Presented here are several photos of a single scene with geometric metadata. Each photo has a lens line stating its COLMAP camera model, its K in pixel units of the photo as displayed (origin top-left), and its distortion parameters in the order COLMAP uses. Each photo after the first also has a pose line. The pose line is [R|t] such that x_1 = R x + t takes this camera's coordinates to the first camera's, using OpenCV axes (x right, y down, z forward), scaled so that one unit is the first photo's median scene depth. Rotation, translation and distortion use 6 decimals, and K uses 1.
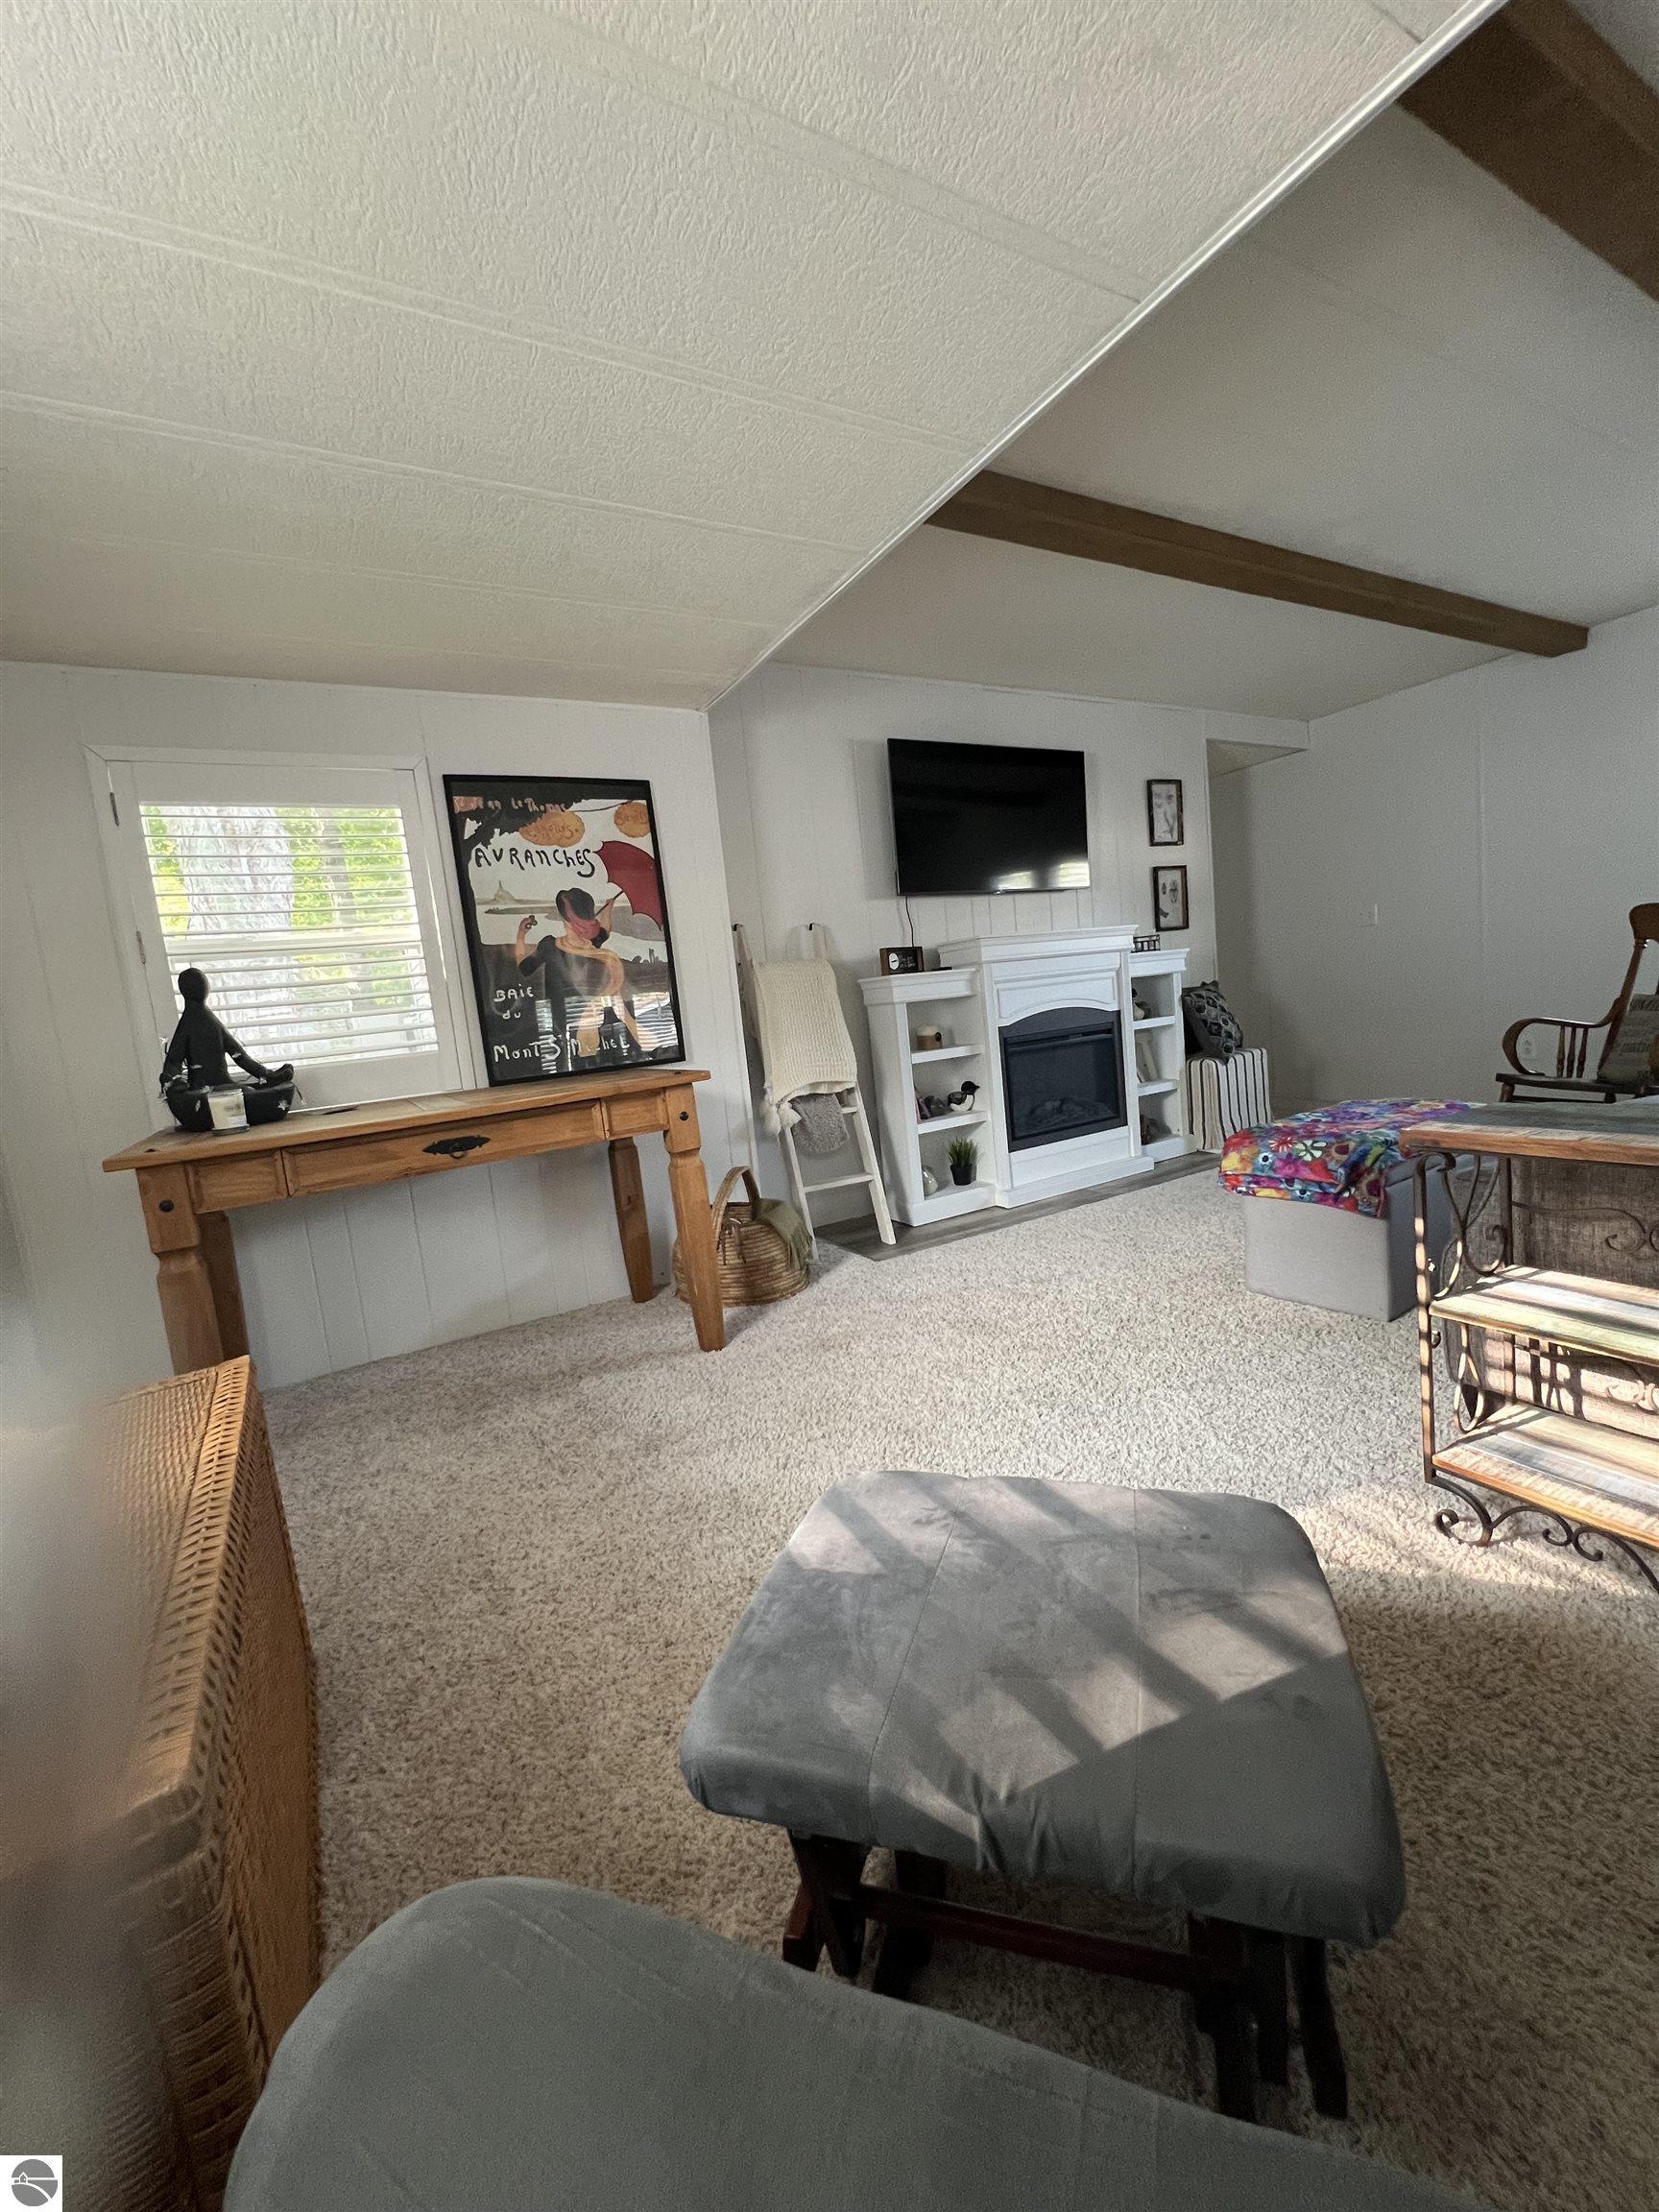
lens RADIAL K [[881.8, 0, 837.1], [0, 881.8, 1097.3], [0, 0, 1]] dist [-0.005475, 0.000857]
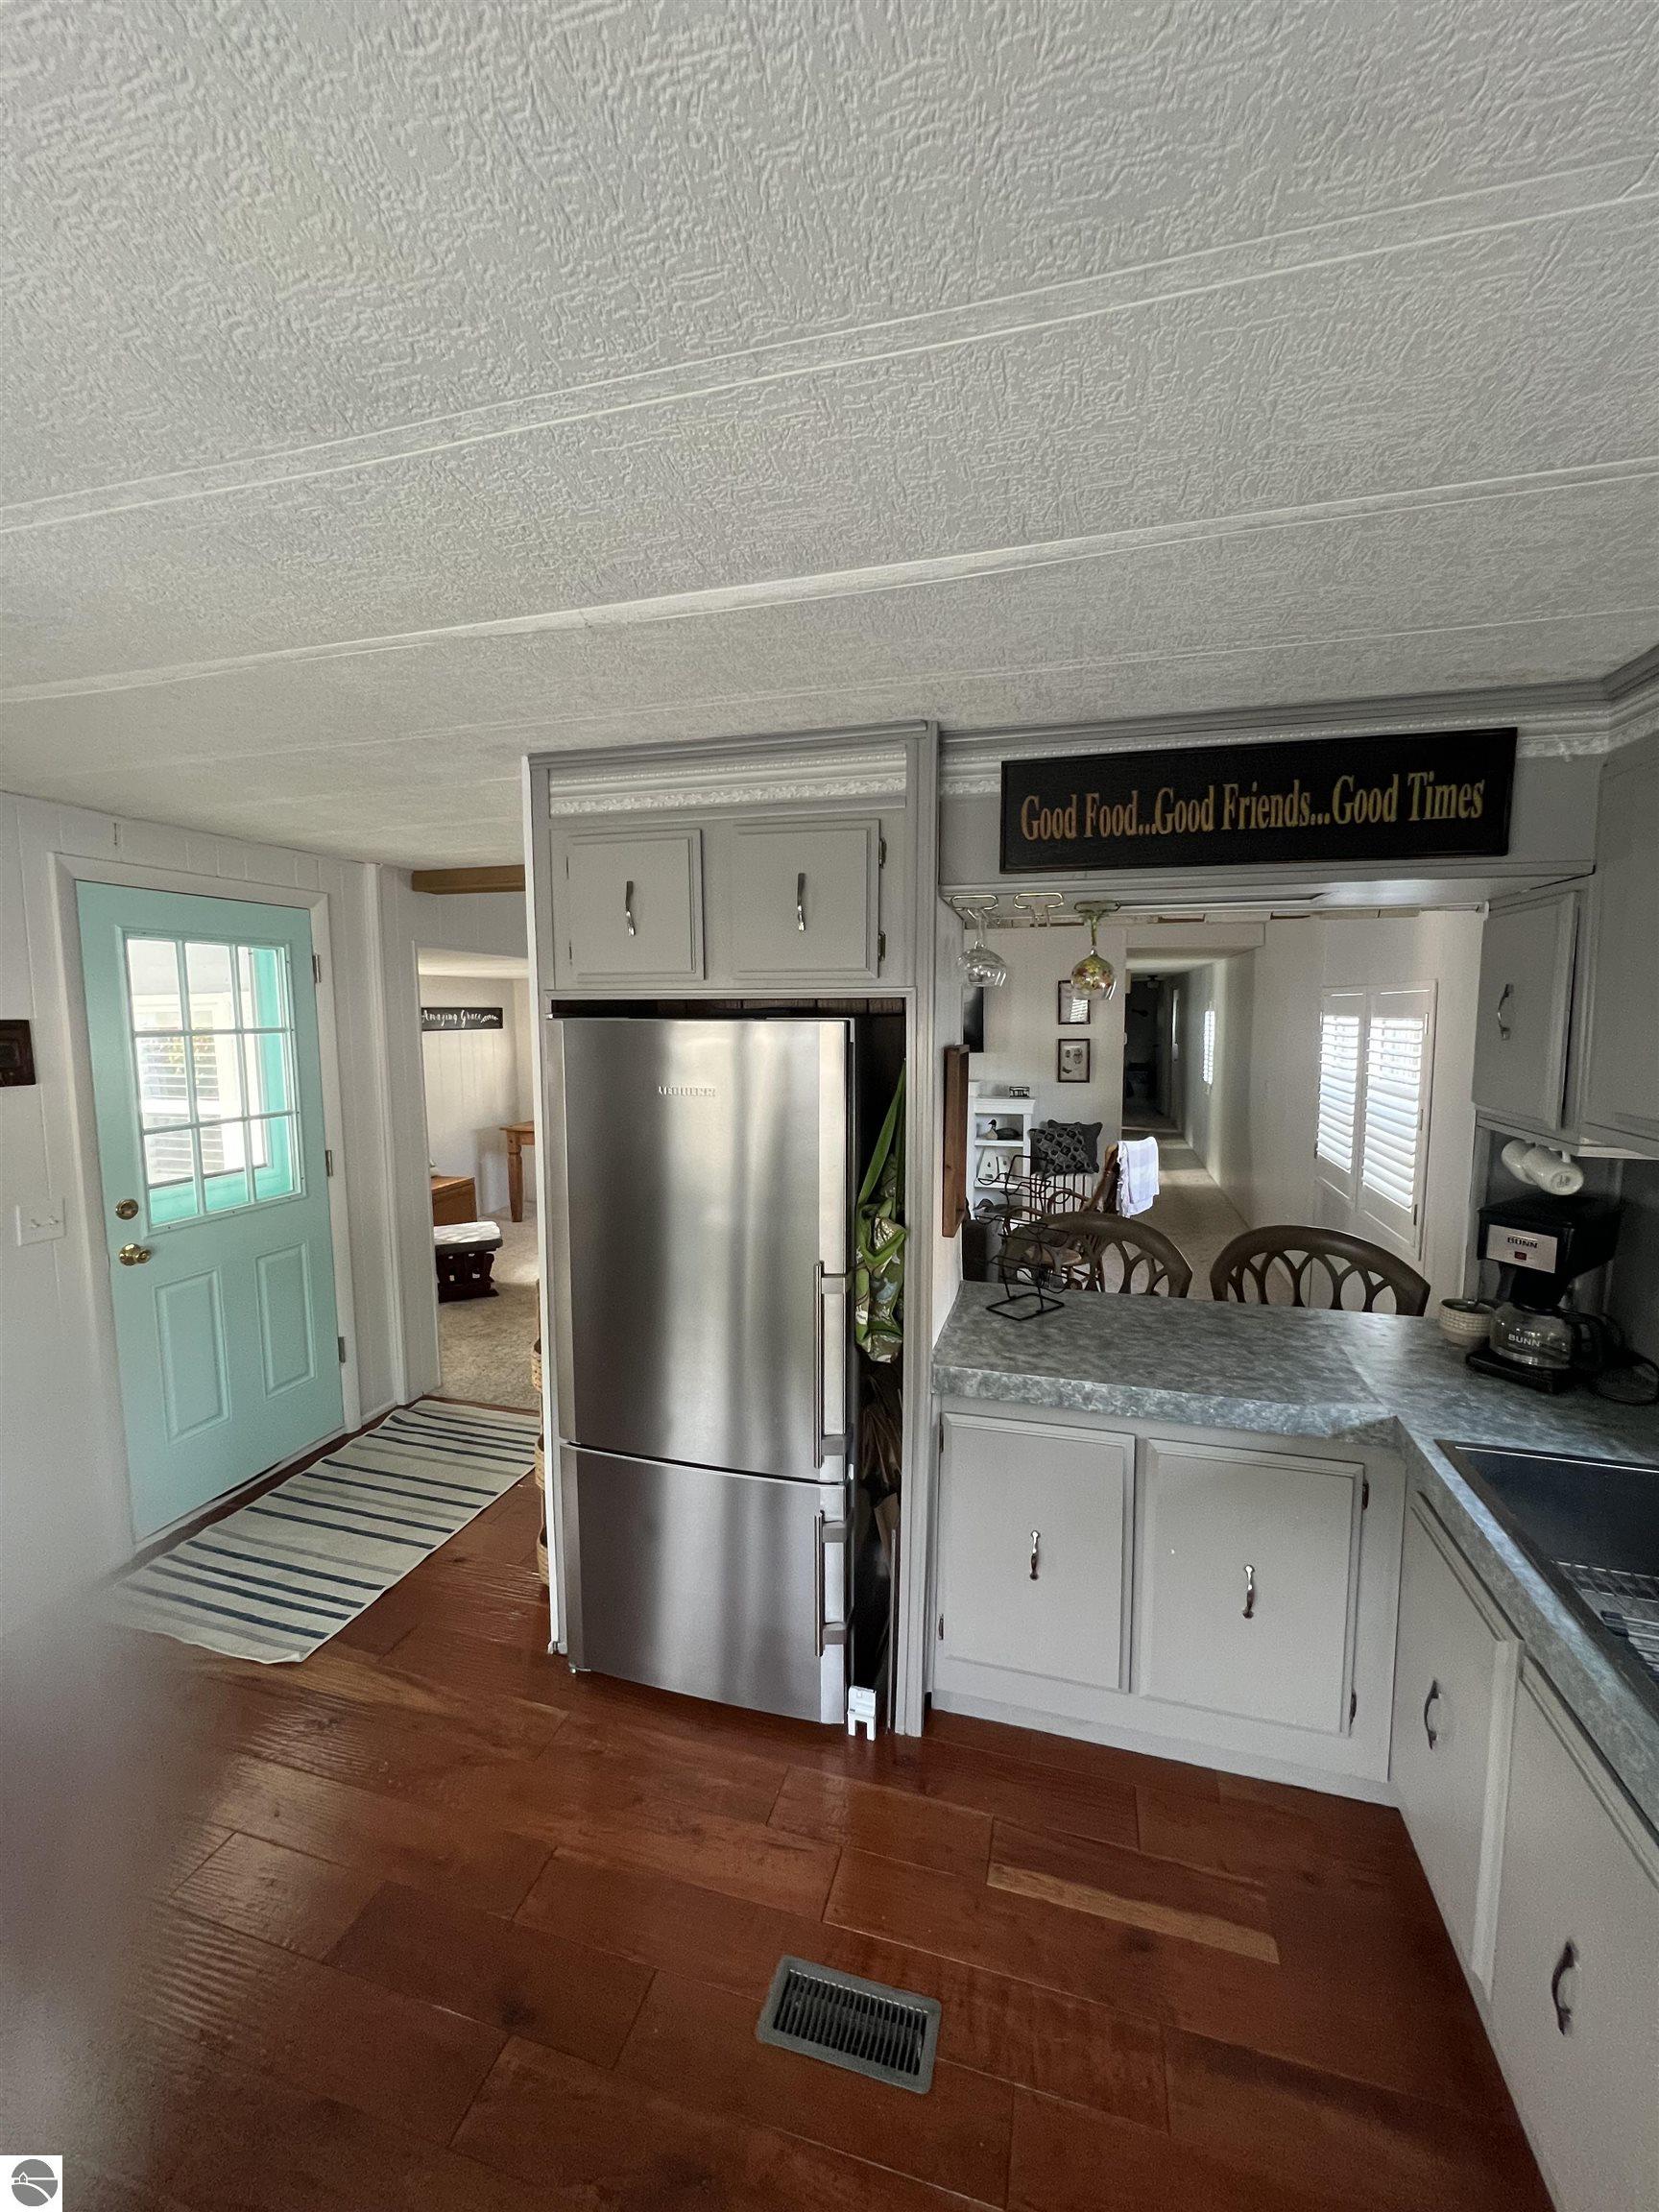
lens RADIAL K [[881.8, 0, 837.1], [0, 881.8, 1097.3], [0, 0, 1]] dist [-0.005475, 0.000857]
pose [[0.694130, 0.166394, -0.700354, 1.450344], [-0.143847, 0.985357, 0.091537, -0.312352], [0.705330, 0.037205, 0.707902, -0.371760]]
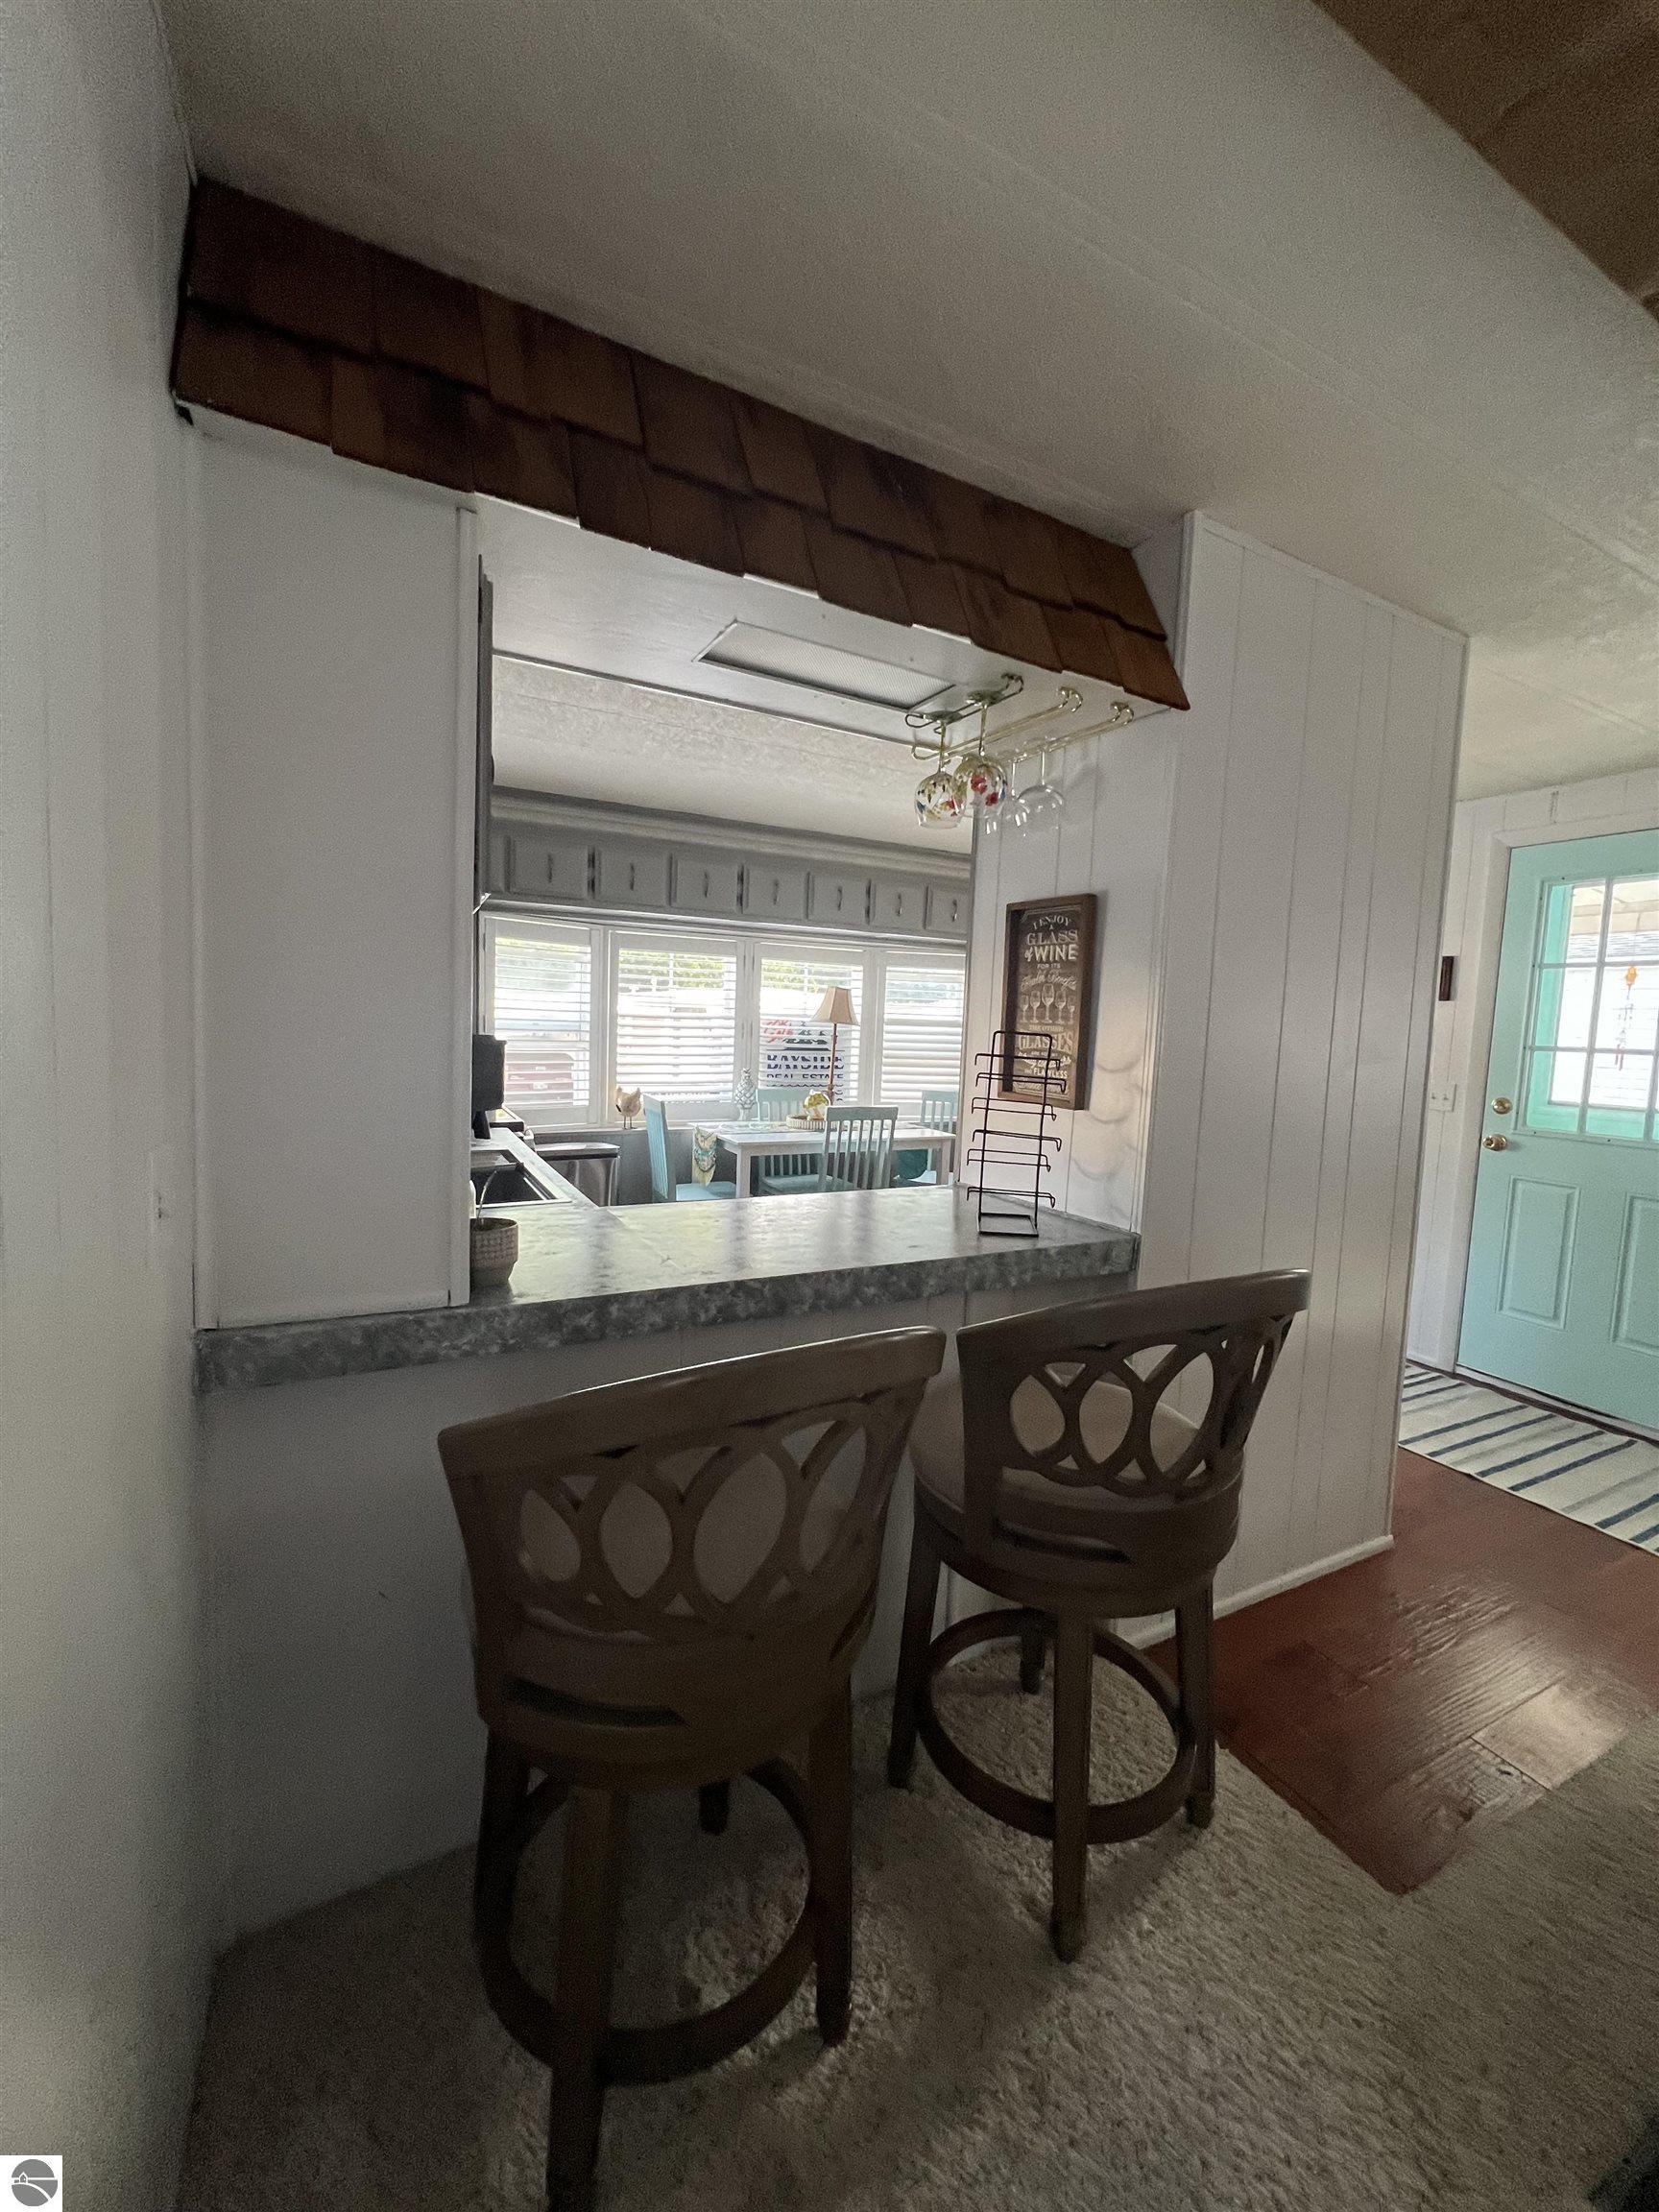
lens RADIAL K [[881.8, 0, 837.1], [0, 881.8, 1097.3], [0, 0, 1]] dist [-0.005475, 0.000857]
pose [[-0.997572, 0.053594, 0.044480, 1.190720], [0.061188, 0.979463, 0.192117, -0.296027], [-0.033270, 0.194372, -0.980363, 0.665317]]
